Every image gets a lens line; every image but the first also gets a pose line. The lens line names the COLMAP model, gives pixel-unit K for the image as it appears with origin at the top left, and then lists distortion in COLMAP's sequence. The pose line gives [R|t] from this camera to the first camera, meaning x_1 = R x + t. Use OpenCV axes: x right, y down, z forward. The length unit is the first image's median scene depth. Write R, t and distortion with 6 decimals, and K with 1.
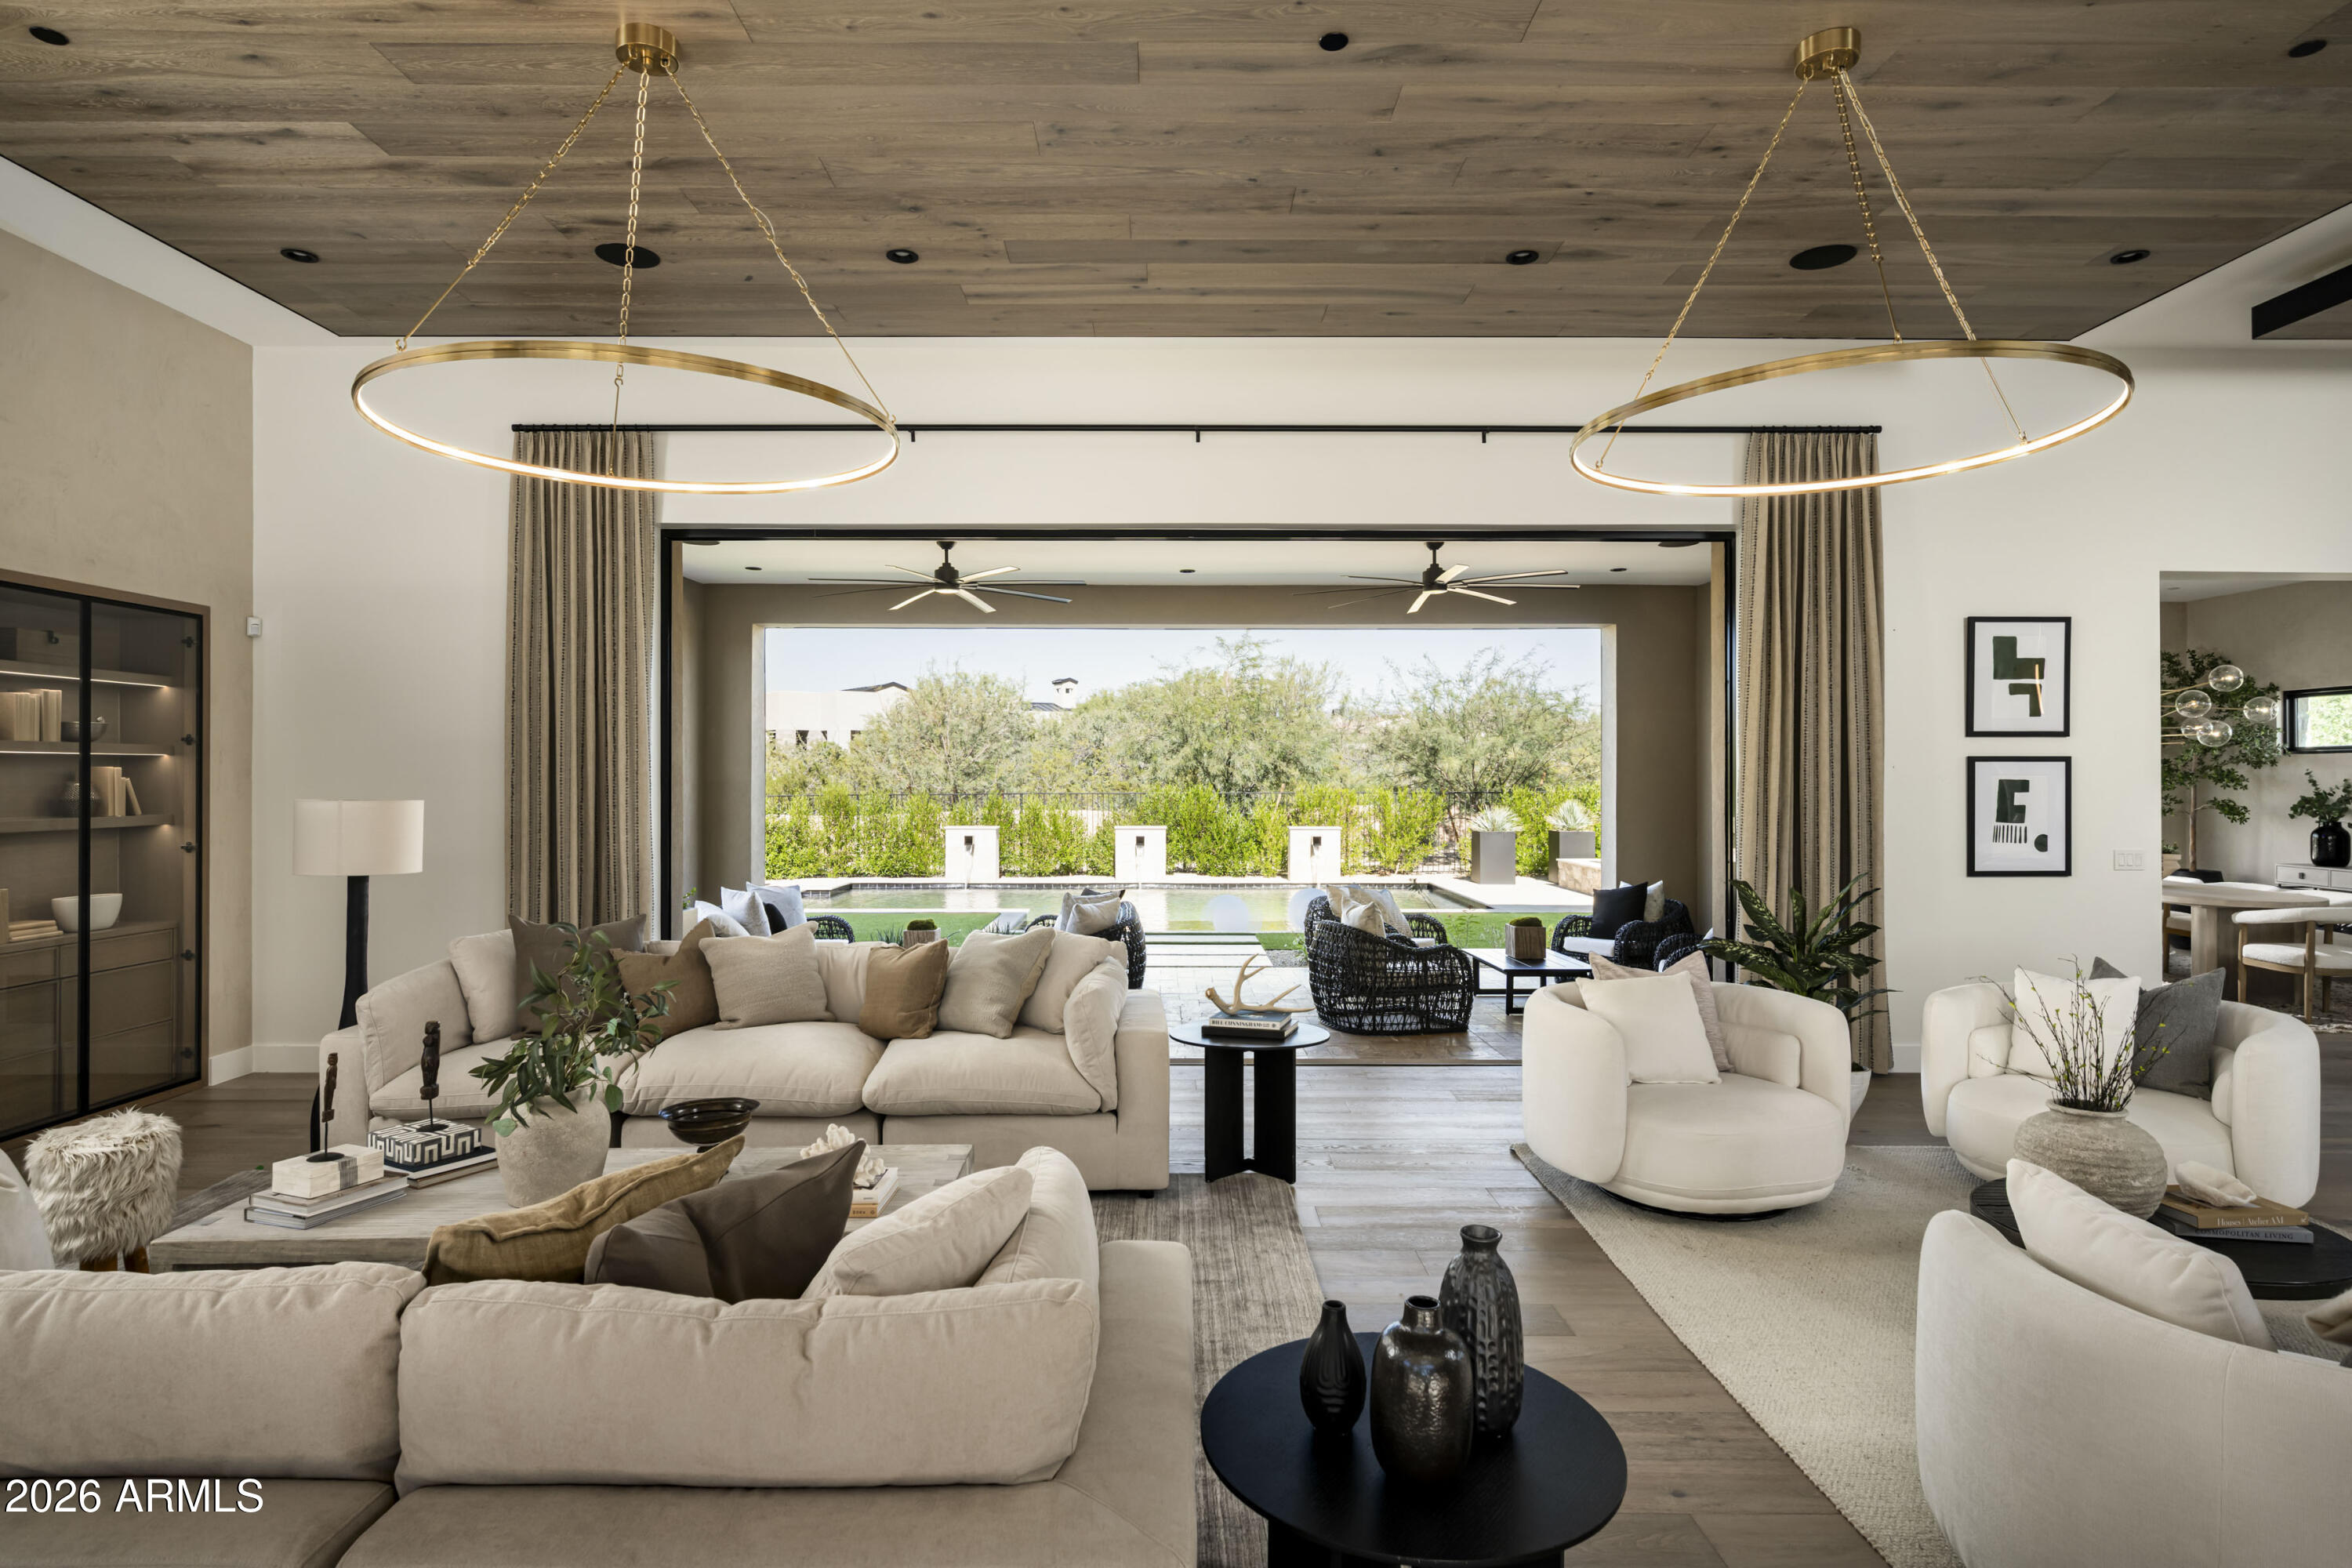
lens RADIAL K [[1247.4, 0, 1166.6], [0, 1247.4, 771.8], [0, 0, 1]] dist [0.005673, 0.000159]
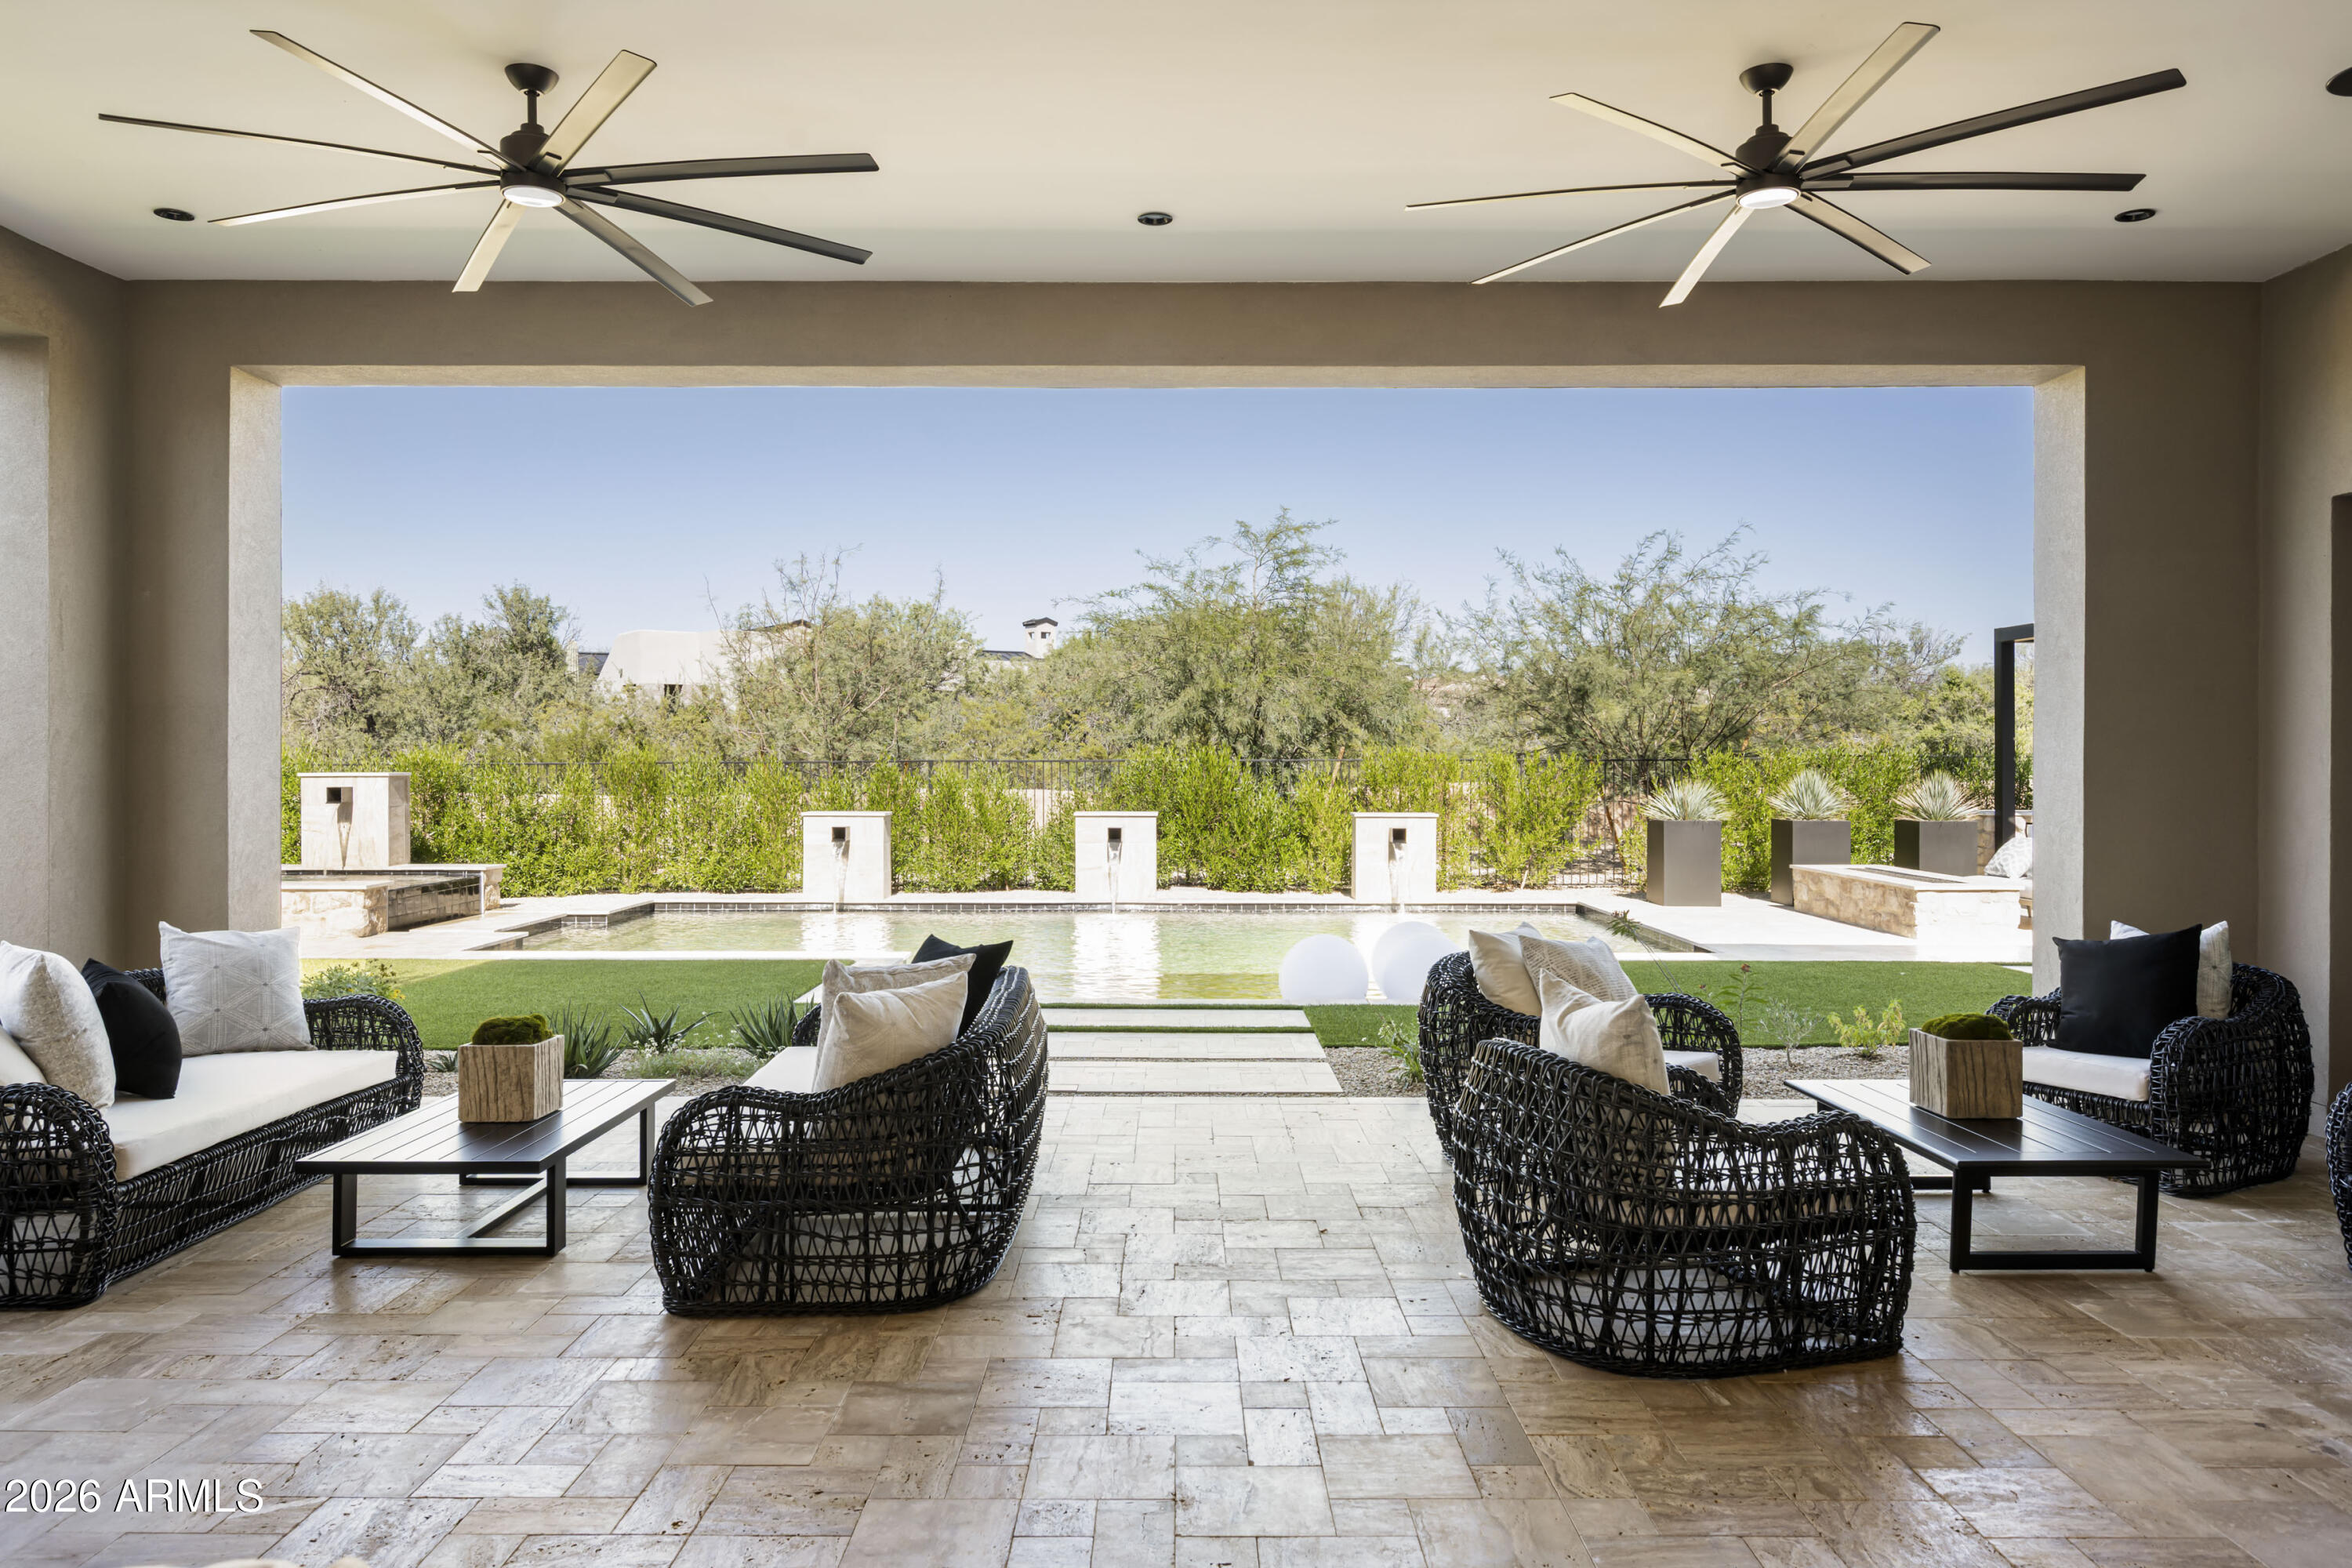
lens RADIAL K [[1583.8, 0, 1177.9], [0, 1583.8, 756.0], [0, 0, 1]] dist [-0.002991, 0.000983]
pose [[0.999996, 0.000758, -0.002717, 0.012430], [-0.000748, 0.999993, 0.003667, 0.012593], [0.002720, -0.003665, 0.999990, 0.206105]]
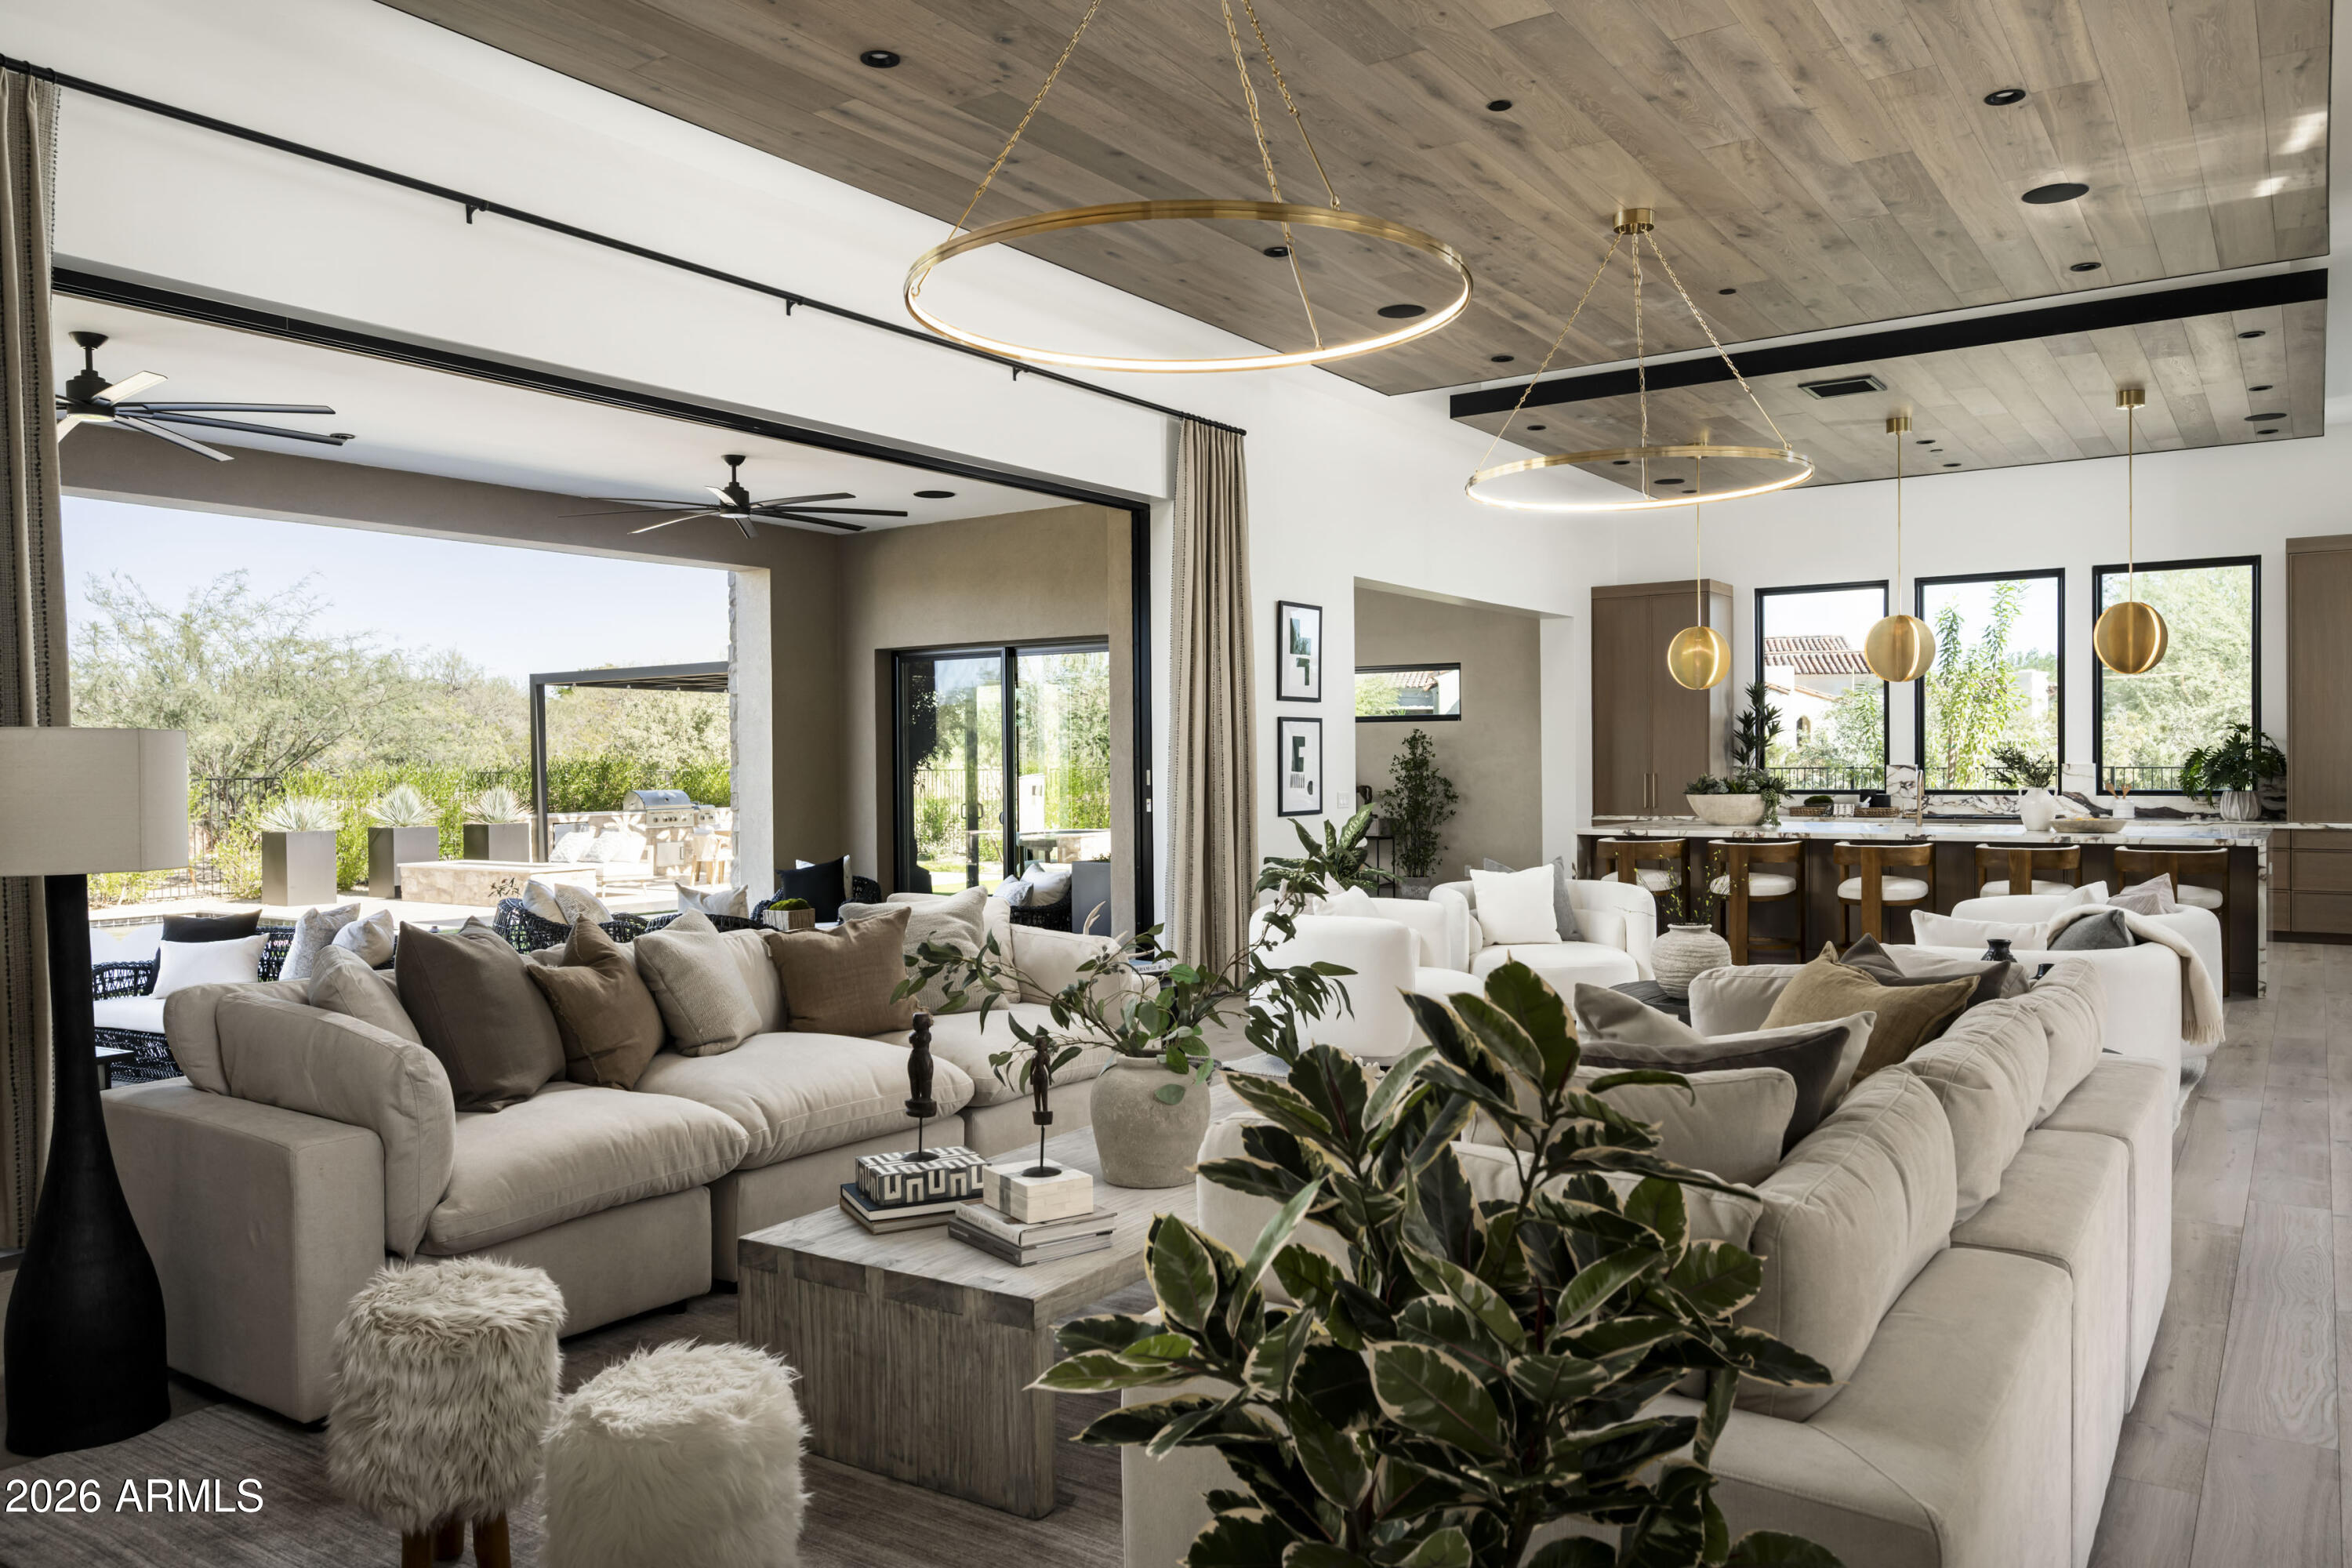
lens RADIAL K [[1662.1, 0, 1166.3], [0, 1662.1, 776.7], [0, 0, 1]] dist [-0.003385, 0.000404]
pose [[0.572075, -0.011552, 0.820120, -0.219442], [0.004801, 0.999931, 0.010736, 0.008311], [-0.820188, -0.002205, 0.572090, 0.053097]]
